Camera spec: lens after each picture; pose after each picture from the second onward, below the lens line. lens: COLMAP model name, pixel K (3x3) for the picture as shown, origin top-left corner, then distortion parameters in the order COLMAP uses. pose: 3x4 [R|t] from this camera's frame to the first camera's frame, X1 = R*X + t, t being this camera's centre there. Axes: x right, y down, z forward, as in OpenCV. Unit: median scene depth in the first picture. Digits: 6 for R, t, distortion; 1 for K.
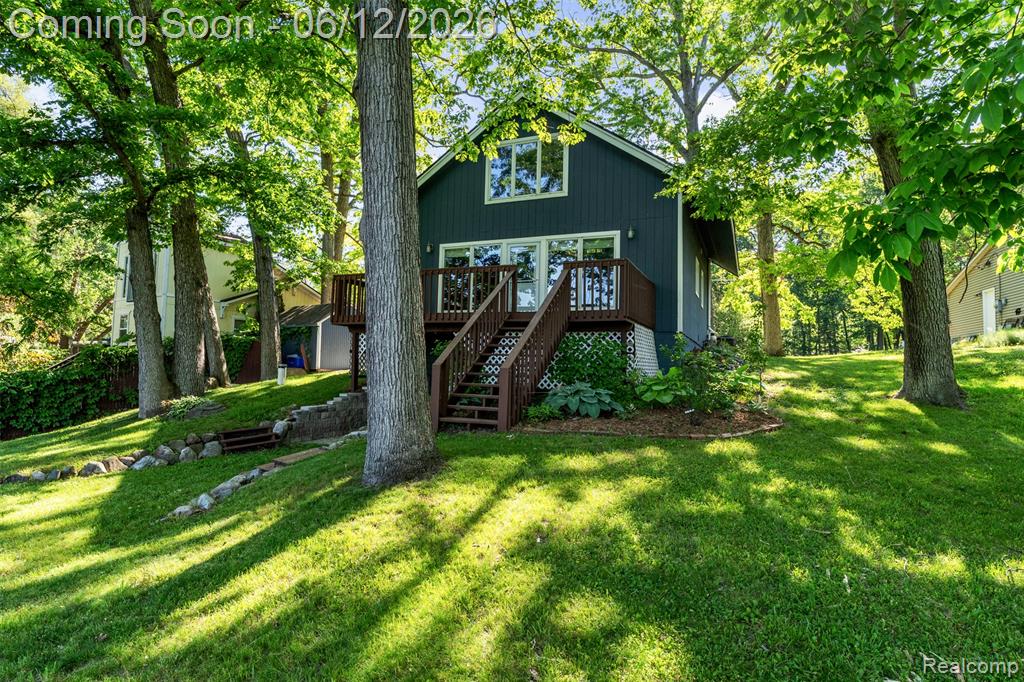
lens RADIAL K [[556.2, 0, 515.4], [0, 556.2, 366.8], [0, 0, 1]] dist [0.001716, 0.000406]
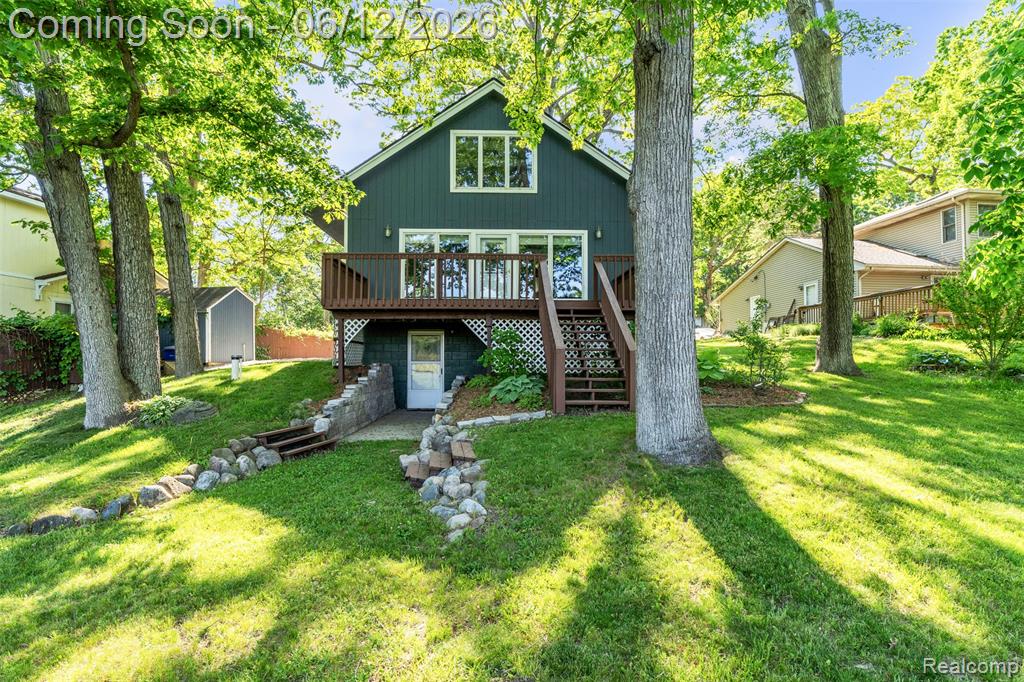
lens RADIAL K [[516.6, 0, 513.7], [0, 516.6, 360.4], [0, 0, 1]] dist [0.002958, -0.011567]
pose [[0.907914, -0.020926, 0.418635, -0.389463], [0.017278, 0.999773, 0.012503, 0.002307], [-0.418801, -0.004118, 0.908069, 0.113573]]
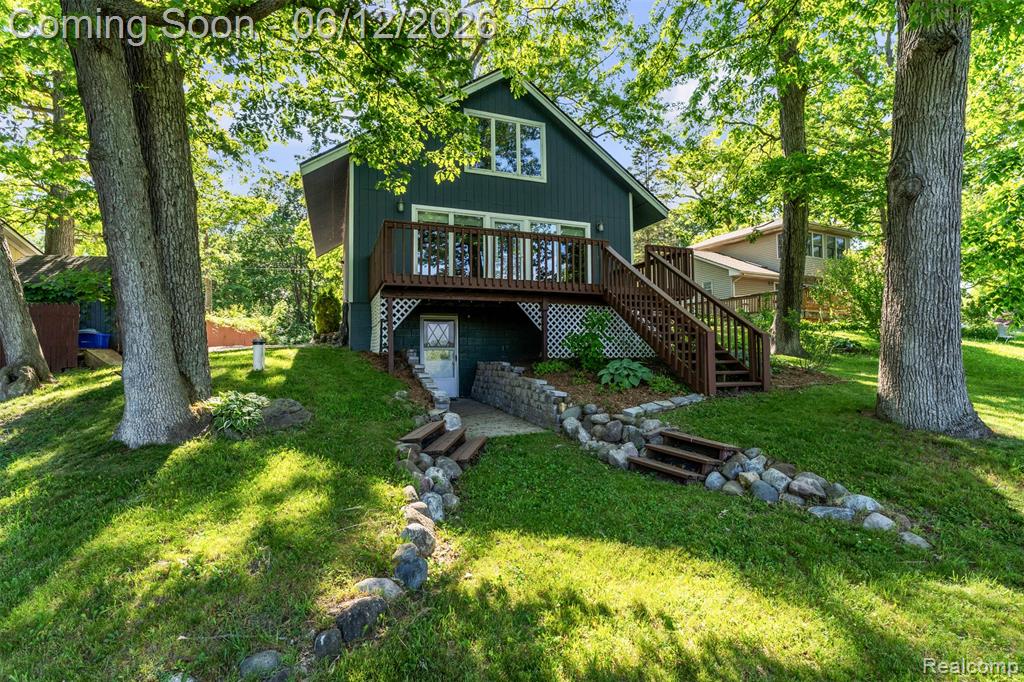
lens RADIAL K [[464.4, 0, 509.1], [0, 464.4, 342.1], [0, 0, 1]] dist [-0.015458, -0.000071]
pose [[0.716640, -0.013889, 0.697305, -0.632881], [0.016276, 0.999862, 0.003188, 0.003843], [-0.697253, 0.009064, 0.716767, 0.411275]]
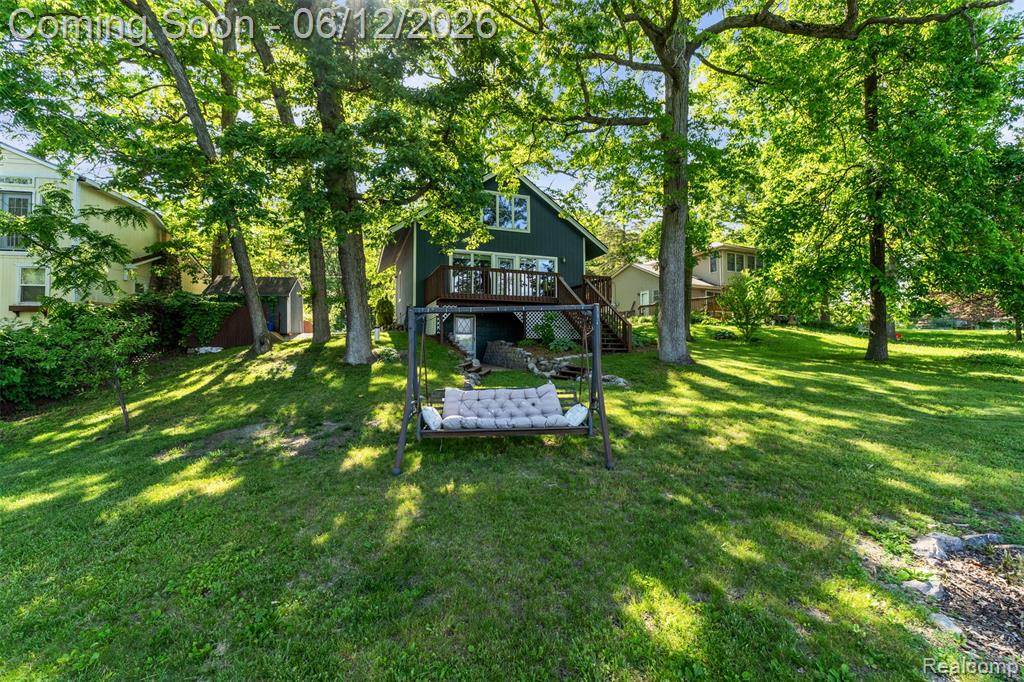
lens RADIAL K [[428.4, 0, 511.8], [0, 428.4, 337.4], [0, 0, 1]] dist [0.000944, 0.000015]
pose [[0.724019, -0.007610, 0.689738, -0.953142], [0.009697, 0.999953, 0.000854, 0.028768], [-0.689712, 0.006070, 0.724058, 0.035157]]
